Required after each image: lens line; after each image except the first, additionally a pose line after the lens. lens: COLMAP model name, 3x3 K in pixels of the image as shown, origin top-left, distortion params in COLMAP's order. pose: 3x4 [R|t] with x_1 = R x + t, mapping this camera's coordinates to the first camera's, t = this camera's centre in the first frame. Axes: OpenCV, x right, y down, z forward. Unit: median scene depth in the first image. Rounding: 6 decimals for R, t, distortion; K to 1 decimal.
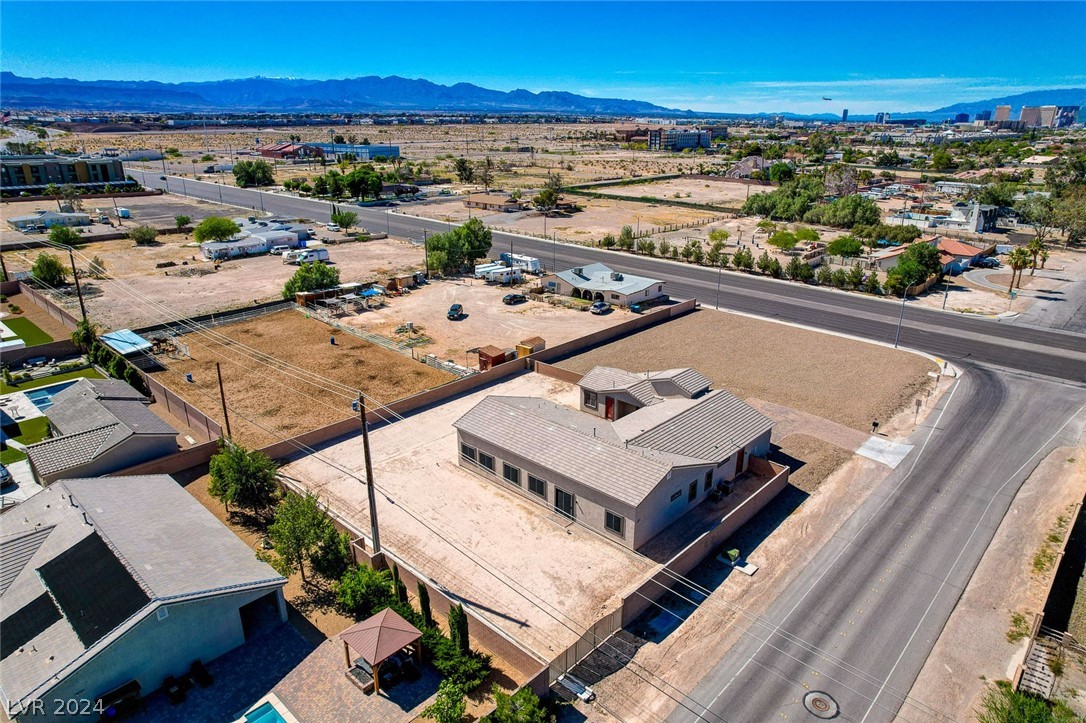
lens RADIAL K [[698.6, 0, 543.0], [0, 698.6, 361.5], [0, 0, 1]] dist [-0.079448, 0.072179]
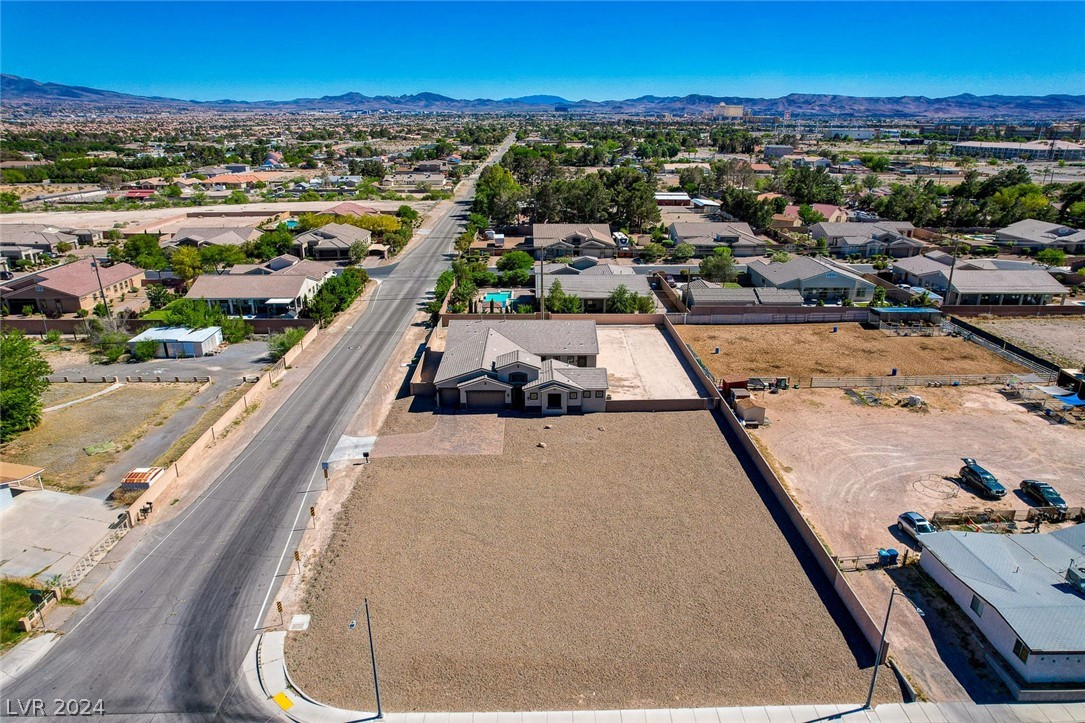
lens RADIAL K [[697.9, 0, 542.5], [0, 697.9, 361.5], [0, 0, 1]] dist [-0.079448, 0.072179]
pose [[-0.717088, 0.229276, -0.658192, 0.579327], [-0.237149, 0.807739, 0.539739, -0.379863], [0.655397, 0.543130, -0.524848, 1.012634]]
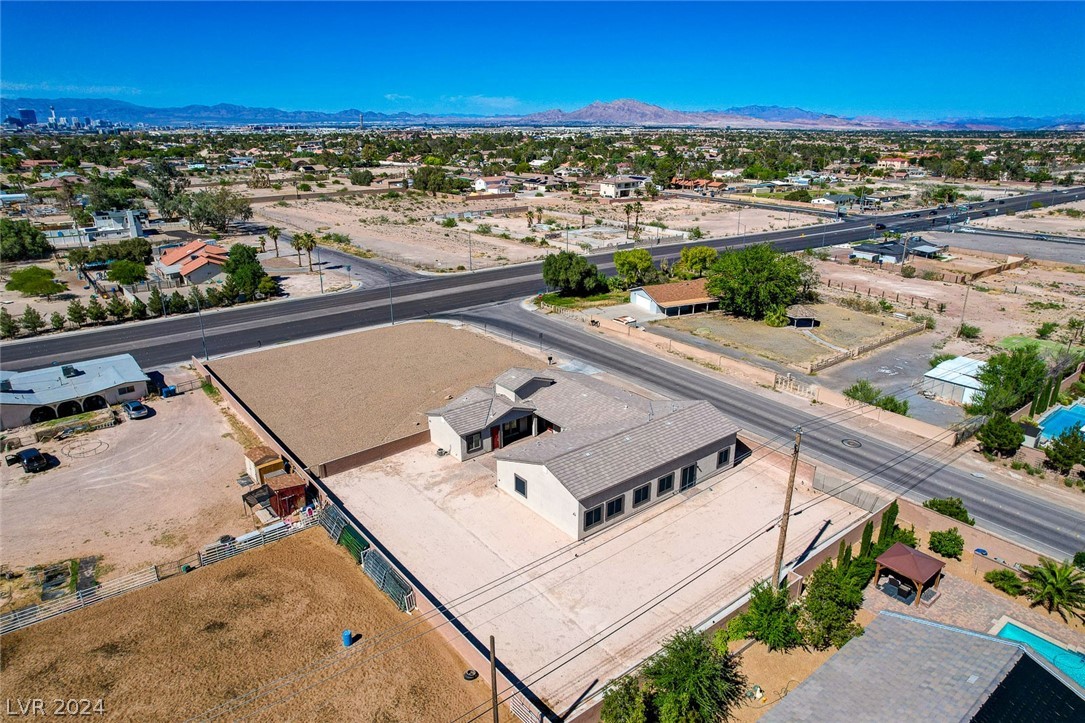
lens RADIAL K [[697.9, 0, 542.5], [0, 697.9, 361.5], [0, 0, 1]] dist [-0.079448, 0.072179]
pose [[0.145871, -0.331721, 0.932032, -0.482672], [0.331967, 0.903898, 0.269752, -0.169498], [-0.931944, 0.270055, 0.241973, 0.436572]]
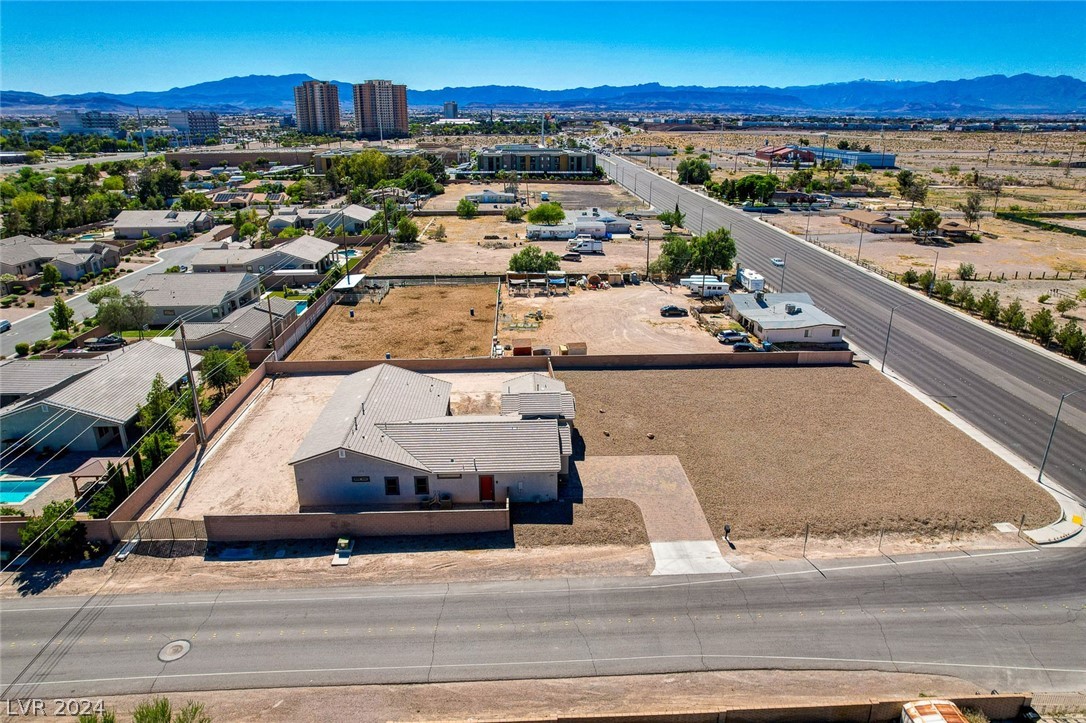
lens RADIAL K [[698.6, 0, 543.0], [0, 698.6, 361.5], [0, 0, 1]] dist [-0.079448, 0.072179]
pose [[0.714343, 0.229321, -0.661155, 0.503333], [-0.231959, 0.968964, 0.085465, -0.065986], [0.660234, 0.092309, 0.745366, 0.178839]]
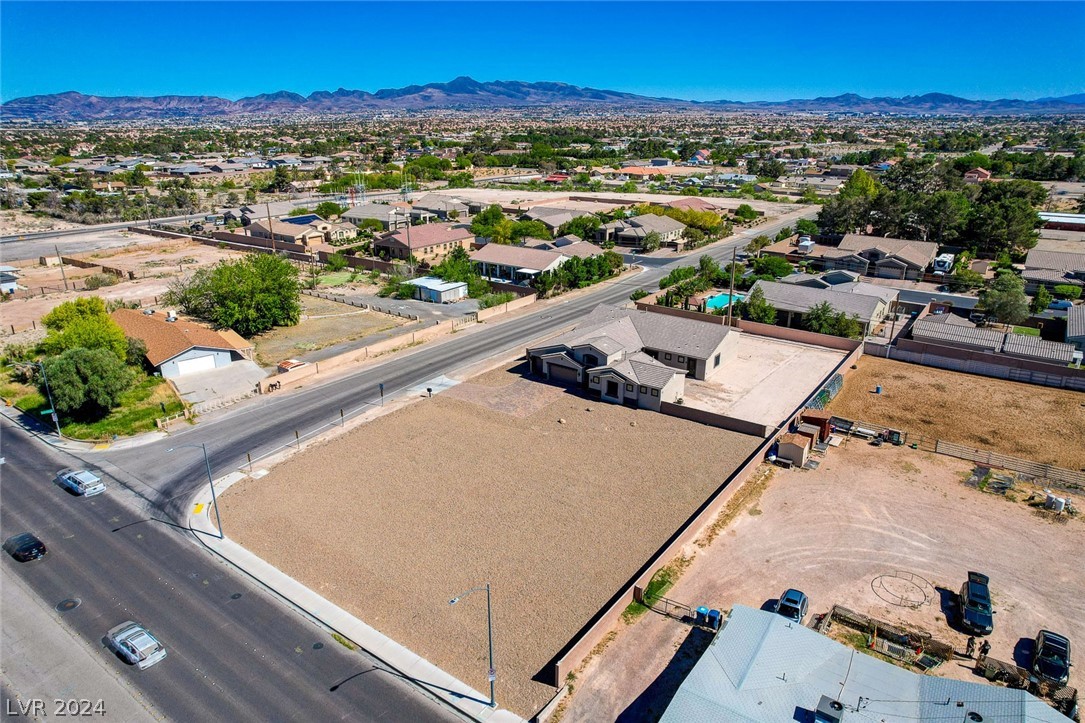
lens RADIAL K [[697.9, 0, 542.5], [0, 697.9, 361.5], [0, 0, 1]] dist [-0.079448, 0.072179]
pose [[-0.992762, 0.038320, -0.113820, 0.267769], [-0.041937, 0.777464, 0.627528, -0.440382], [0.112538, 0.627759, -0.770230, 1.200739]]
